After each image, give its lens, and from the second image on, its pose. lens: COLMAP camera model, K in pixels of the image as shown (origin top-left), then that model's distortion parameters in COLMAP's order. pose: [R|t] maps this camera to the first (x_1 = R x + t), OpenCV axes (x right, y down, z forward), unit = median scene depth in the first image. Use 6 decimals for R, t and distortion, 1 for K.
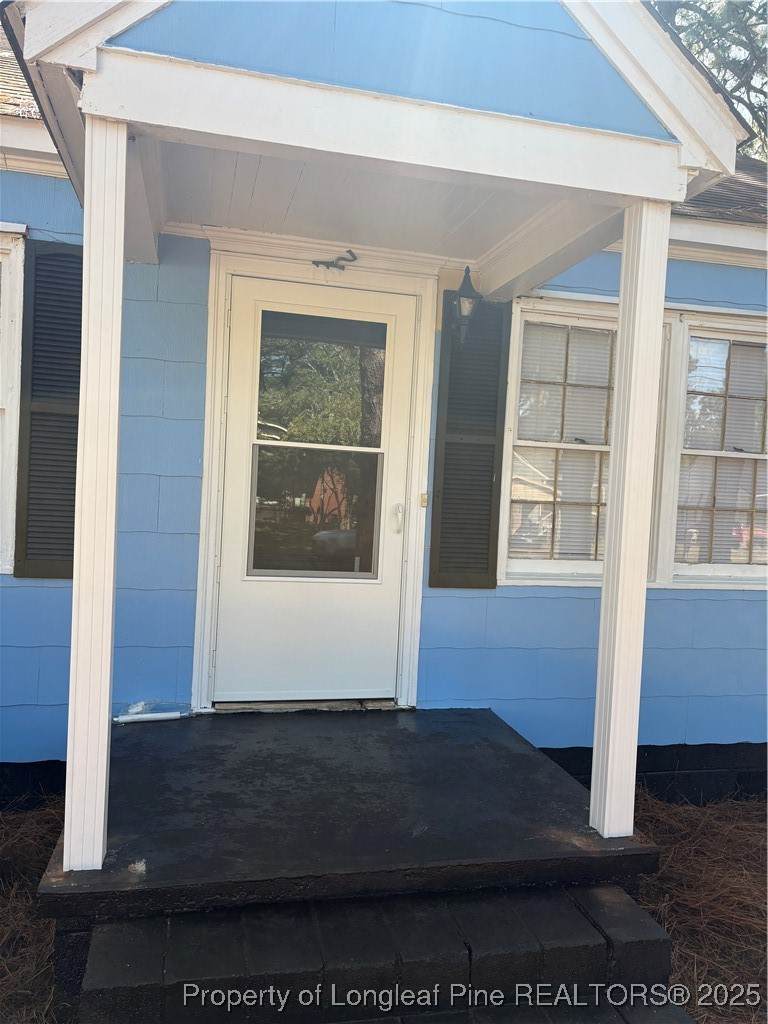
lens RADIAL K [[790.7, 0, 384.5], [0, 790.7, 514.2], [0, 0, 1]] dist [0.026747, -0.019632]
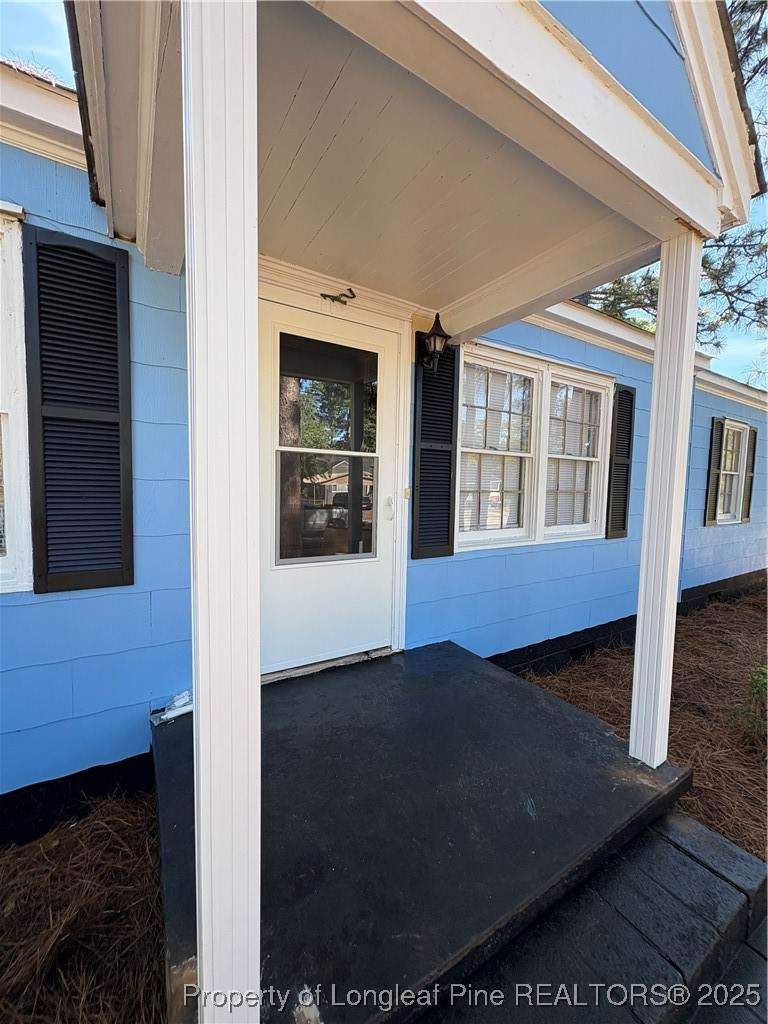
lens RADIAL K [[407.6, 0, 384.5], [0, 407.6, 510.3], [0, 0, 1]] dist [0.000330, 0.001171]
pose [[0.948278, -0.051925, 0.313165, -0.200035], [0.040438, 0.998253, 0.043068, -0.021118], [-0.314855, -0.028177, 0.948722, 0.377523]]
